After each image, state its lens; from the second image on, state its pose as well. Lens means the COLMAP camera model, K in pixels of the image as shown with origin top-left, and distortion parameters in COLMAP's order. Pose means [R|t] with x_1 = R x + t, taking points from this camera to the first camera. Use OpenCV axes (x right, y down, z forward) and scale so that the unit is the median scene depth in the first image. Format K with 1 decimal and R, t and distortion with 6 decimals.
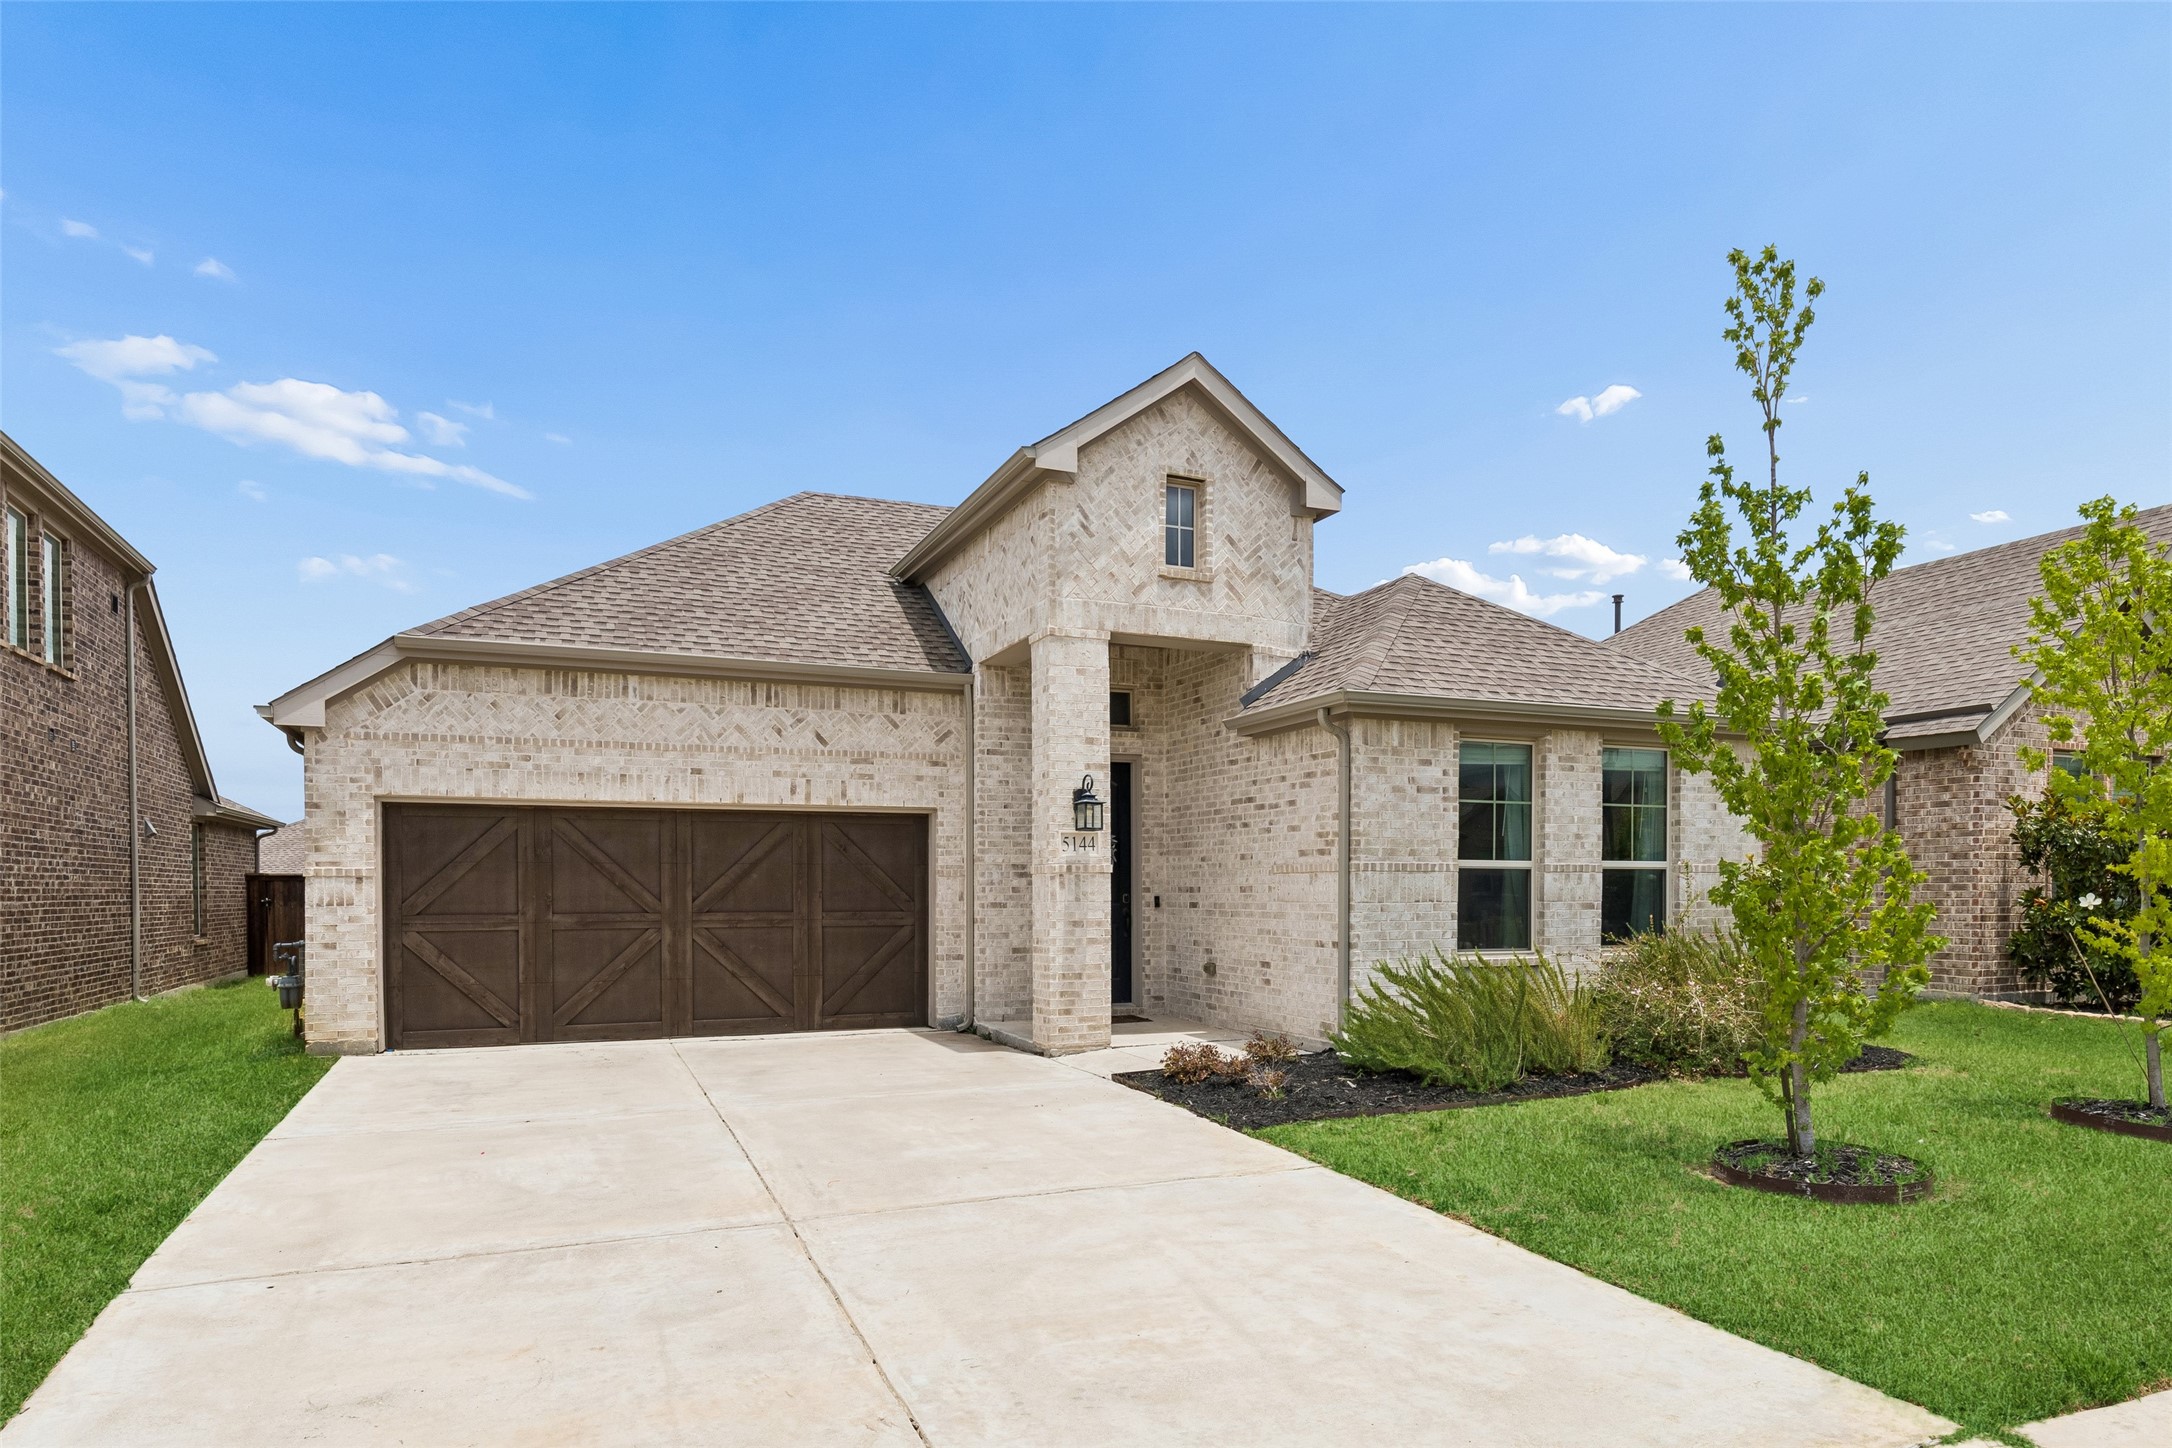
lens RADIAL K [[1287.4, 0, 1085.2], [0, 1287.4, 717.3], [0, 0, 1]] dist [-0.001648, 0.002853]
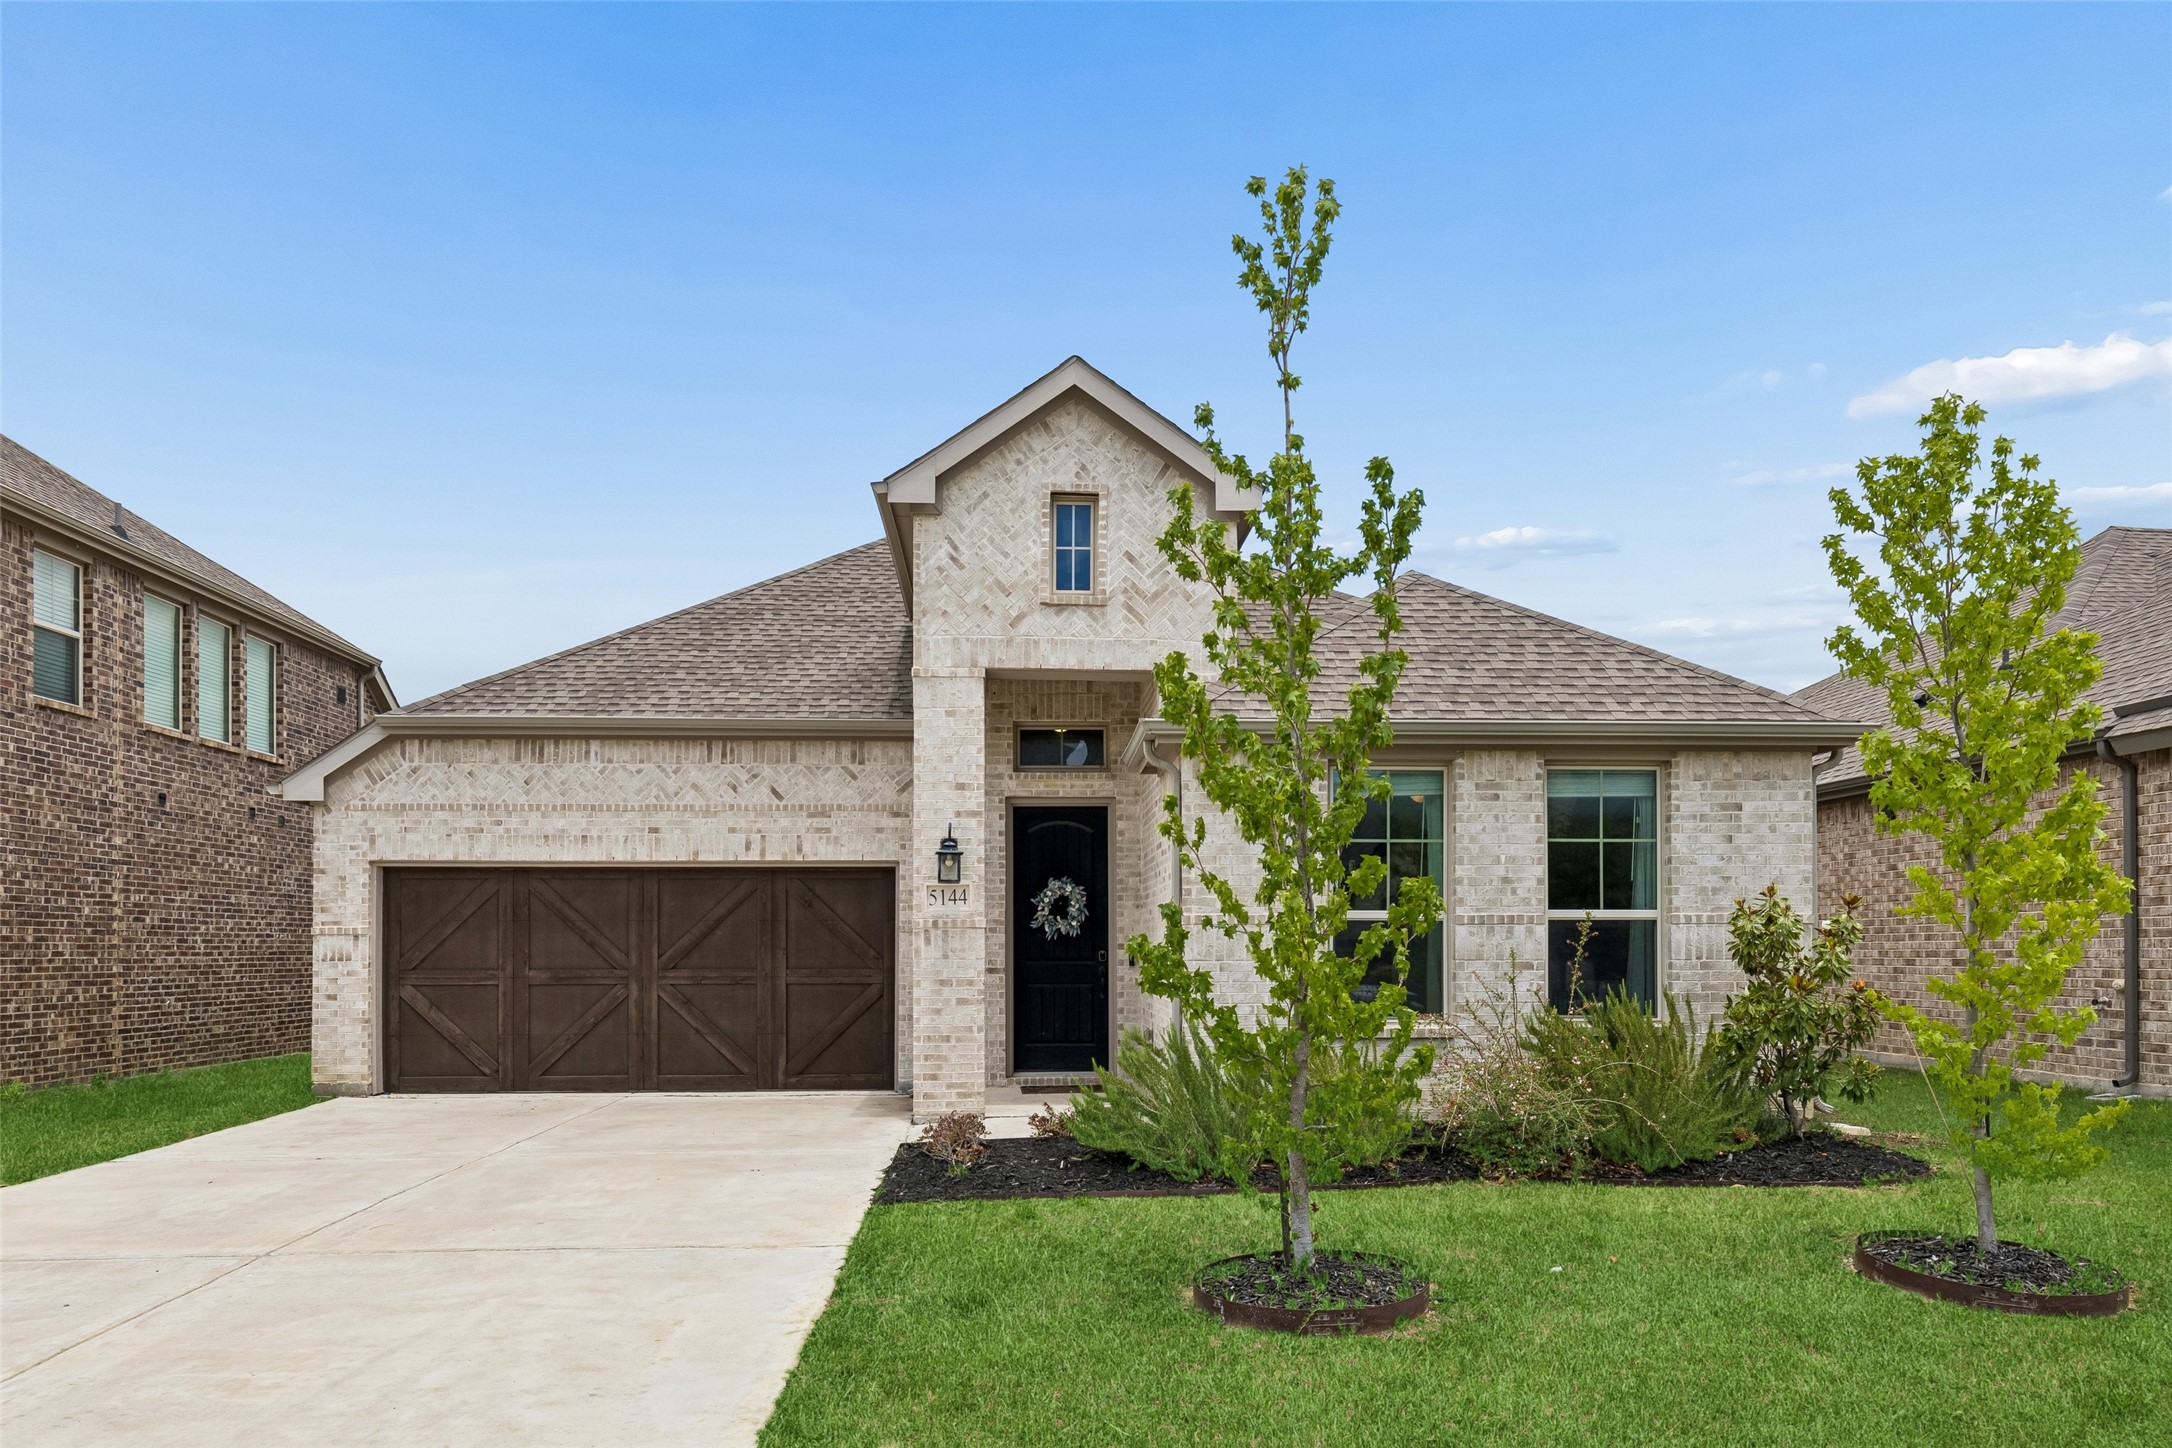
lens RADIAL K [[1426.0, 0, 1086.2], [0, 1426.0, 728.6], [0, 0, 1]] dist [-0.003278, 0.004540]
pose [[0.938955, -0.052588, -0.339996, 0.427918], [0.046274, 0.998573, -0.026657, 0.007721], [0.340913, 0.009297, 0.940049, 0.055310]]
